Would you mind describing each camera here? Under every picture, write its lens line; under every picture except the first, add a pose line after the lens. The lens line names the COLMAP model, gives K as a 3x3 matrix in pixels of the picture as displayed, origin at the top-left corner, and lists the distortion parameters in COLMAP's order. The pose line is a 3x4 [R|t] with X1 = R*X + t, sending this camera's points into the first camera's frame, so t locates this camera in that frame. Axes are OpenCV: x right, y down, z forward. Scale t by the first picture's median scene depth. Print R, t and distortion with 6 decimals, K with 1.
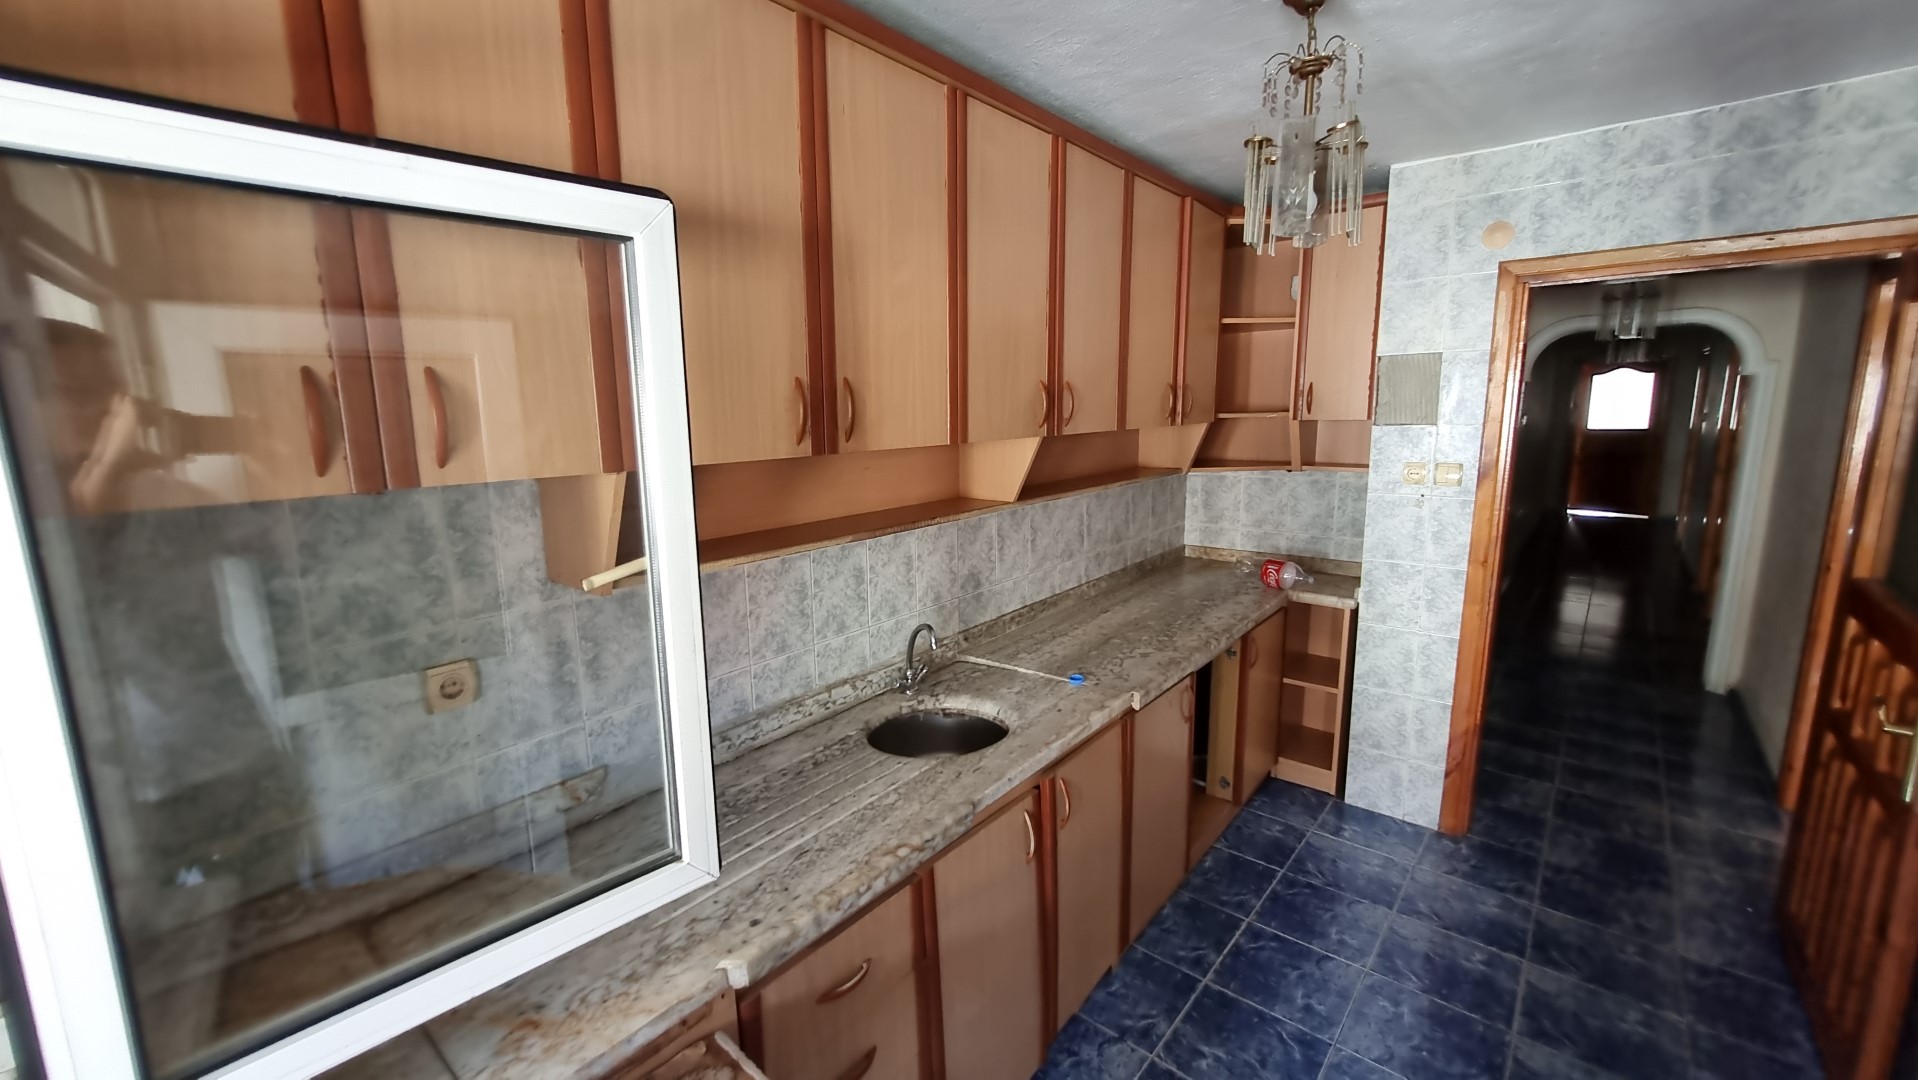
lens RADIAL K [[753.4, 0, 931.7], [0, 753.4, 533.6], [0, 0, 1]] dist [-0.000670, -0.001280]
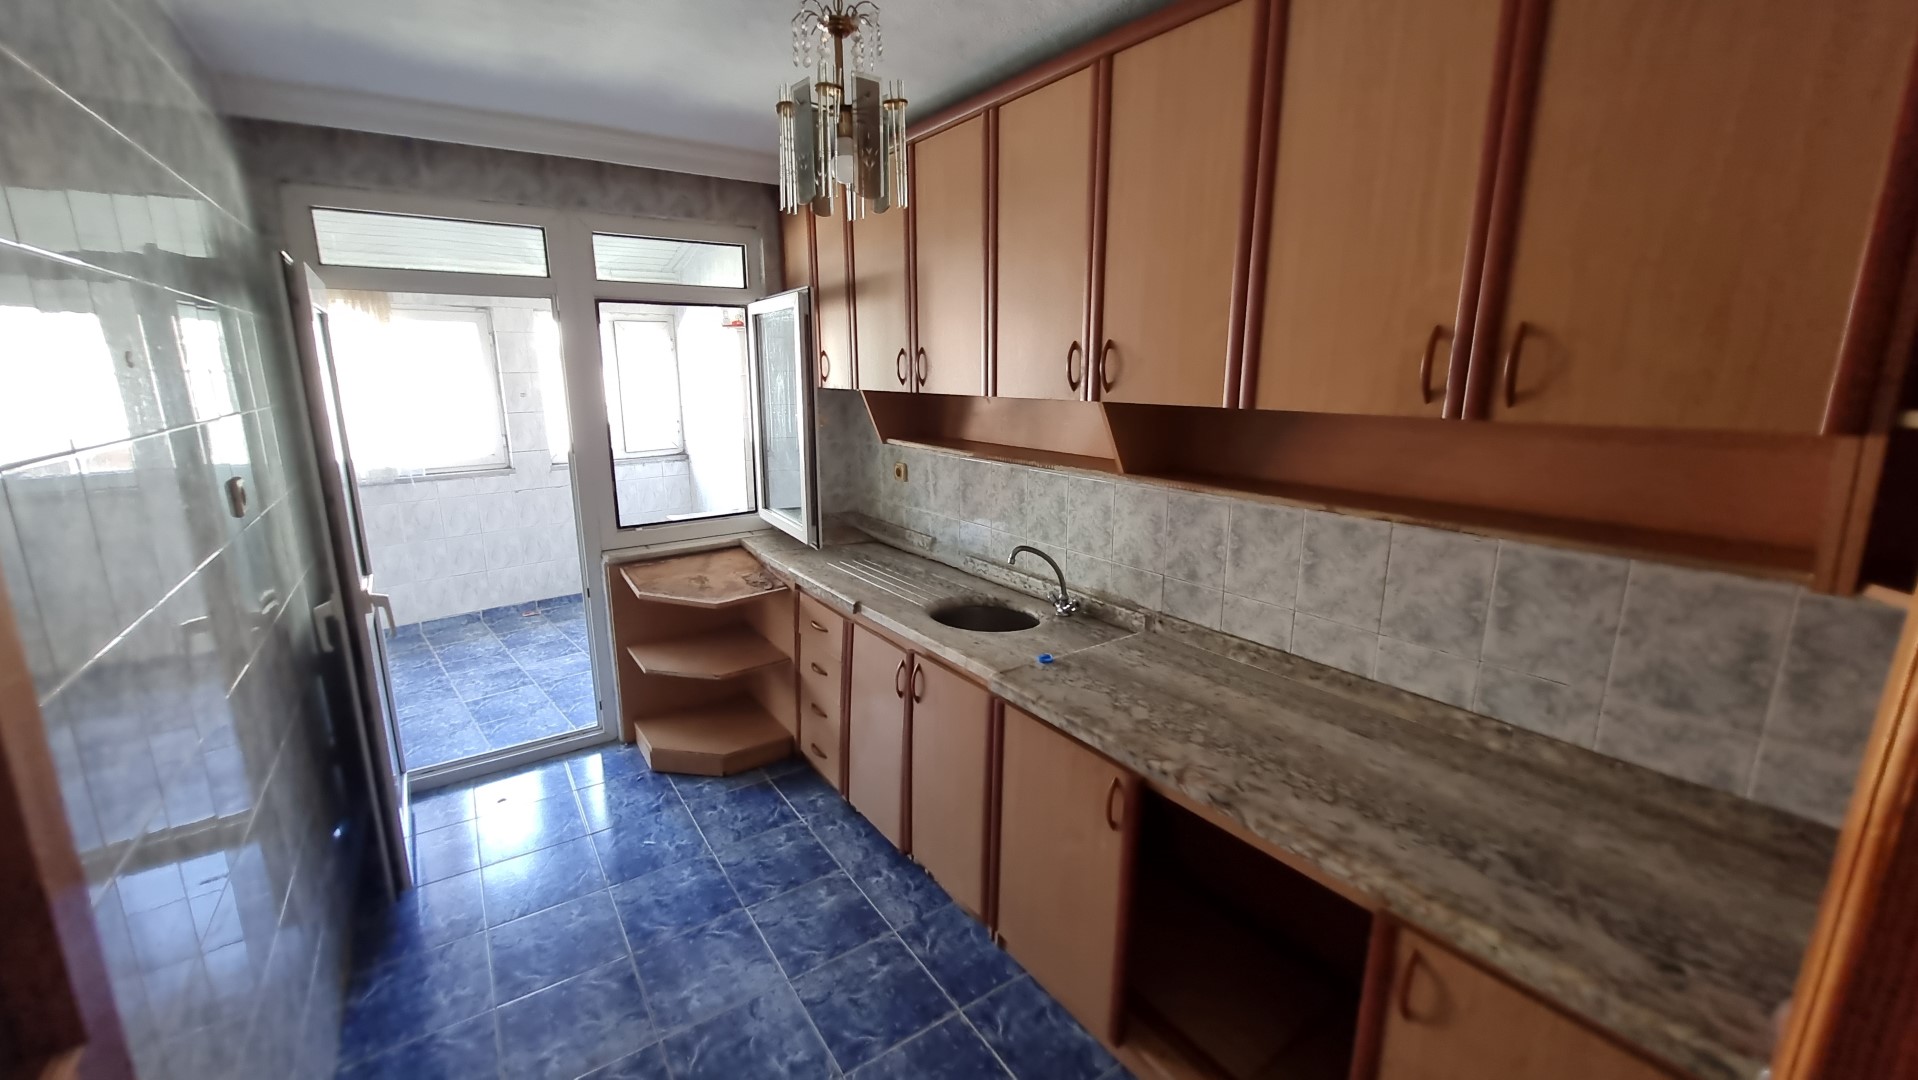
lens RADIAL K [[753.4, 0, 931.7], [0, 753.4, 533.6], [0, 0, 1]] dist [-0.000670, -0.001280]
pose [[-0.265352, 0.230238, -0.936258, 0.978012], [-0.151430, 0.949065, 0.276306, -0.178086], [0.952185, 0.215095, -0.216972, 0.934305]]
